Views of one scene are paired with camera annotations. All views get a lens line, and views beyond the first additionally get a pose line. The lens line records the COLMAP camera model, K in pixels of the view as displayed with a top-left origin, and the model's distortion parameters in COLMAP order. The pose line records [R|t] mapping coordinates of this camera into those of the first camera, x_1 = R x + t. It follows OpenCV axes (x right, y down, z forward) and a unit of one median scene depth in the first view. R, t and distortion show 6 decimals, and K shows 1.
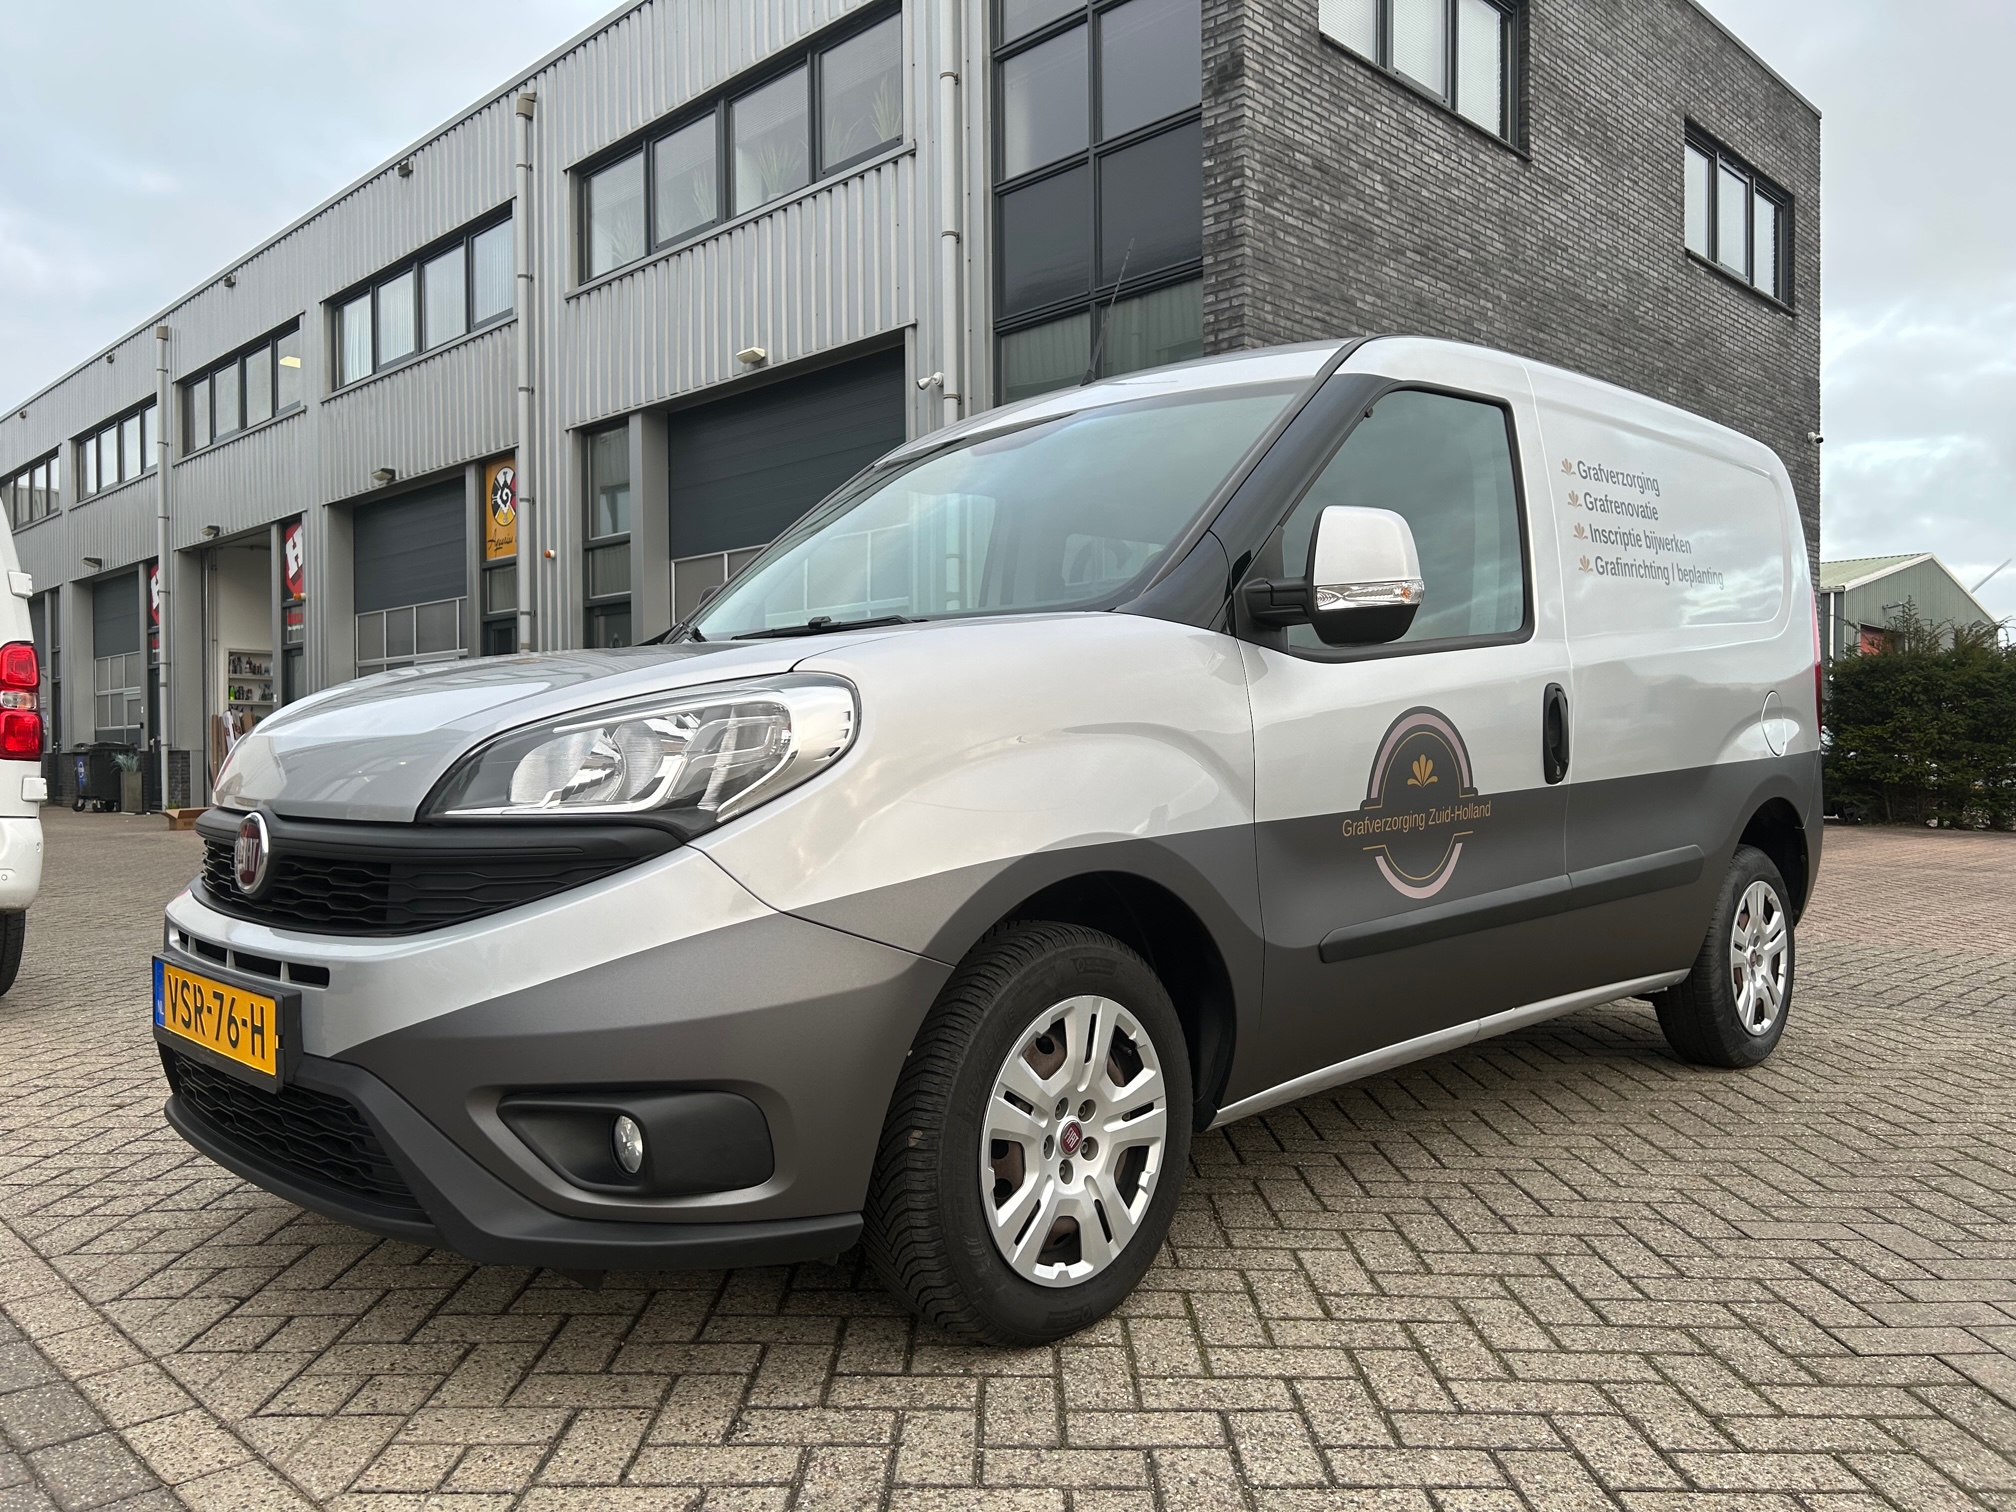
lens RADIAL K [[1544.7, 0, 980.4], [0, 1544.7, 760.9], [0, 0, 1]] dist [0.030696, -0.037737]
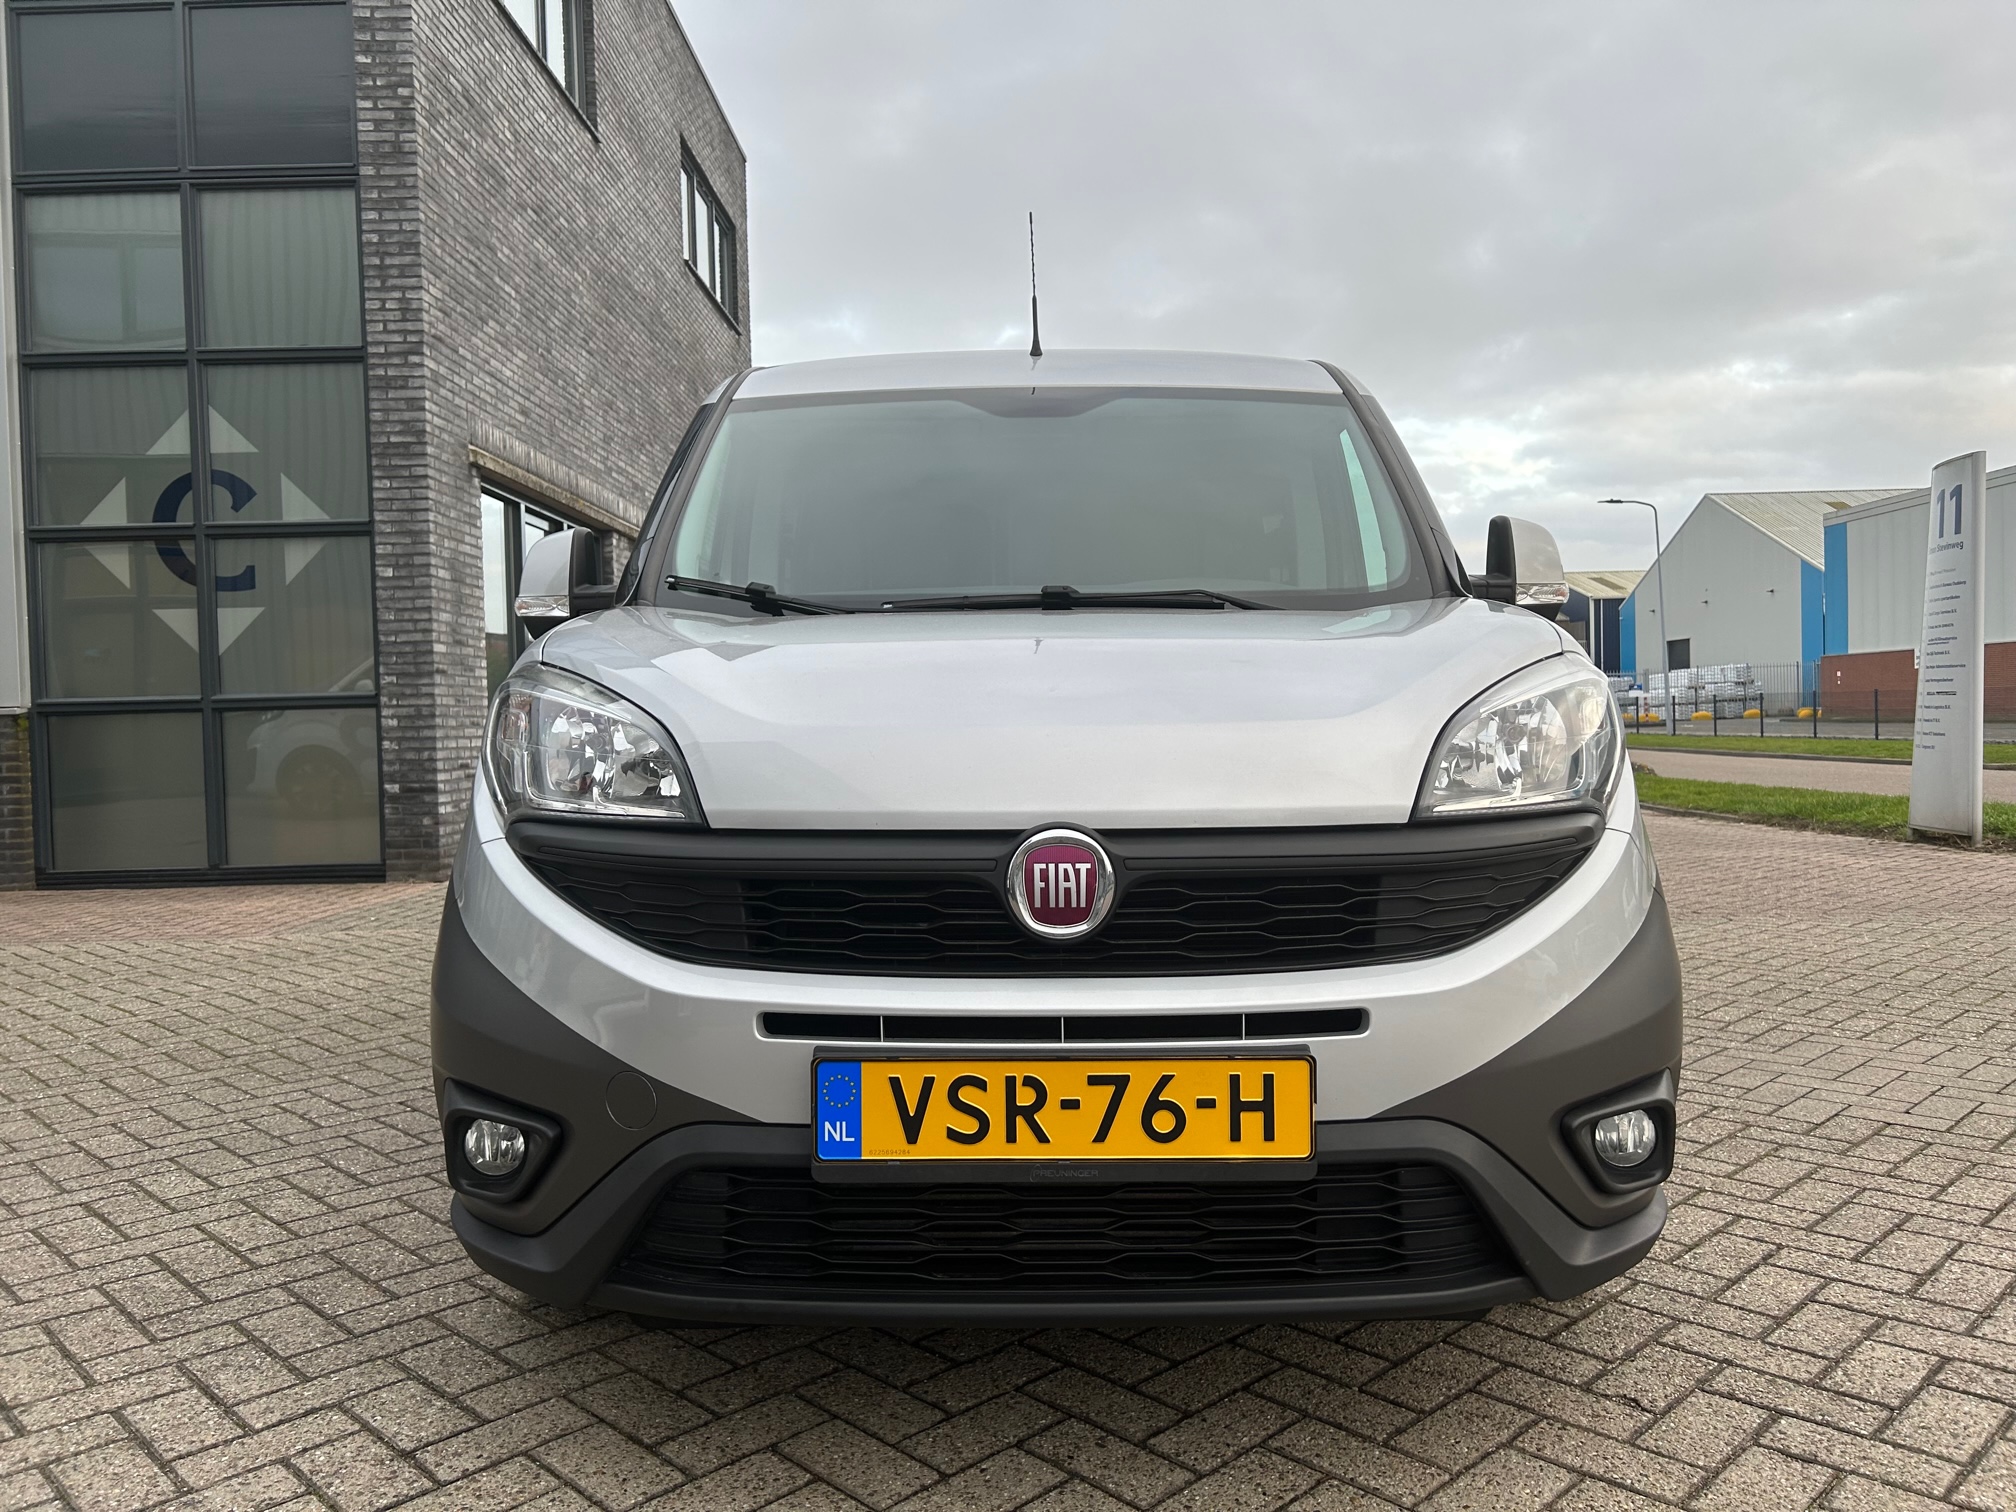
lens RADIAL K [[1544.7, 0, 1028.9], [0, 1544.7, 756.8], [0, 0, 1]] dist [0.030696, -0.037737]
pose [[0.691114, -0.029351, 0.722149, -0.242792], [0.019617, 0.999569, 0.021852, -0.003830], [-0.722479, -0.000936, 0.691392, 0.124114]]
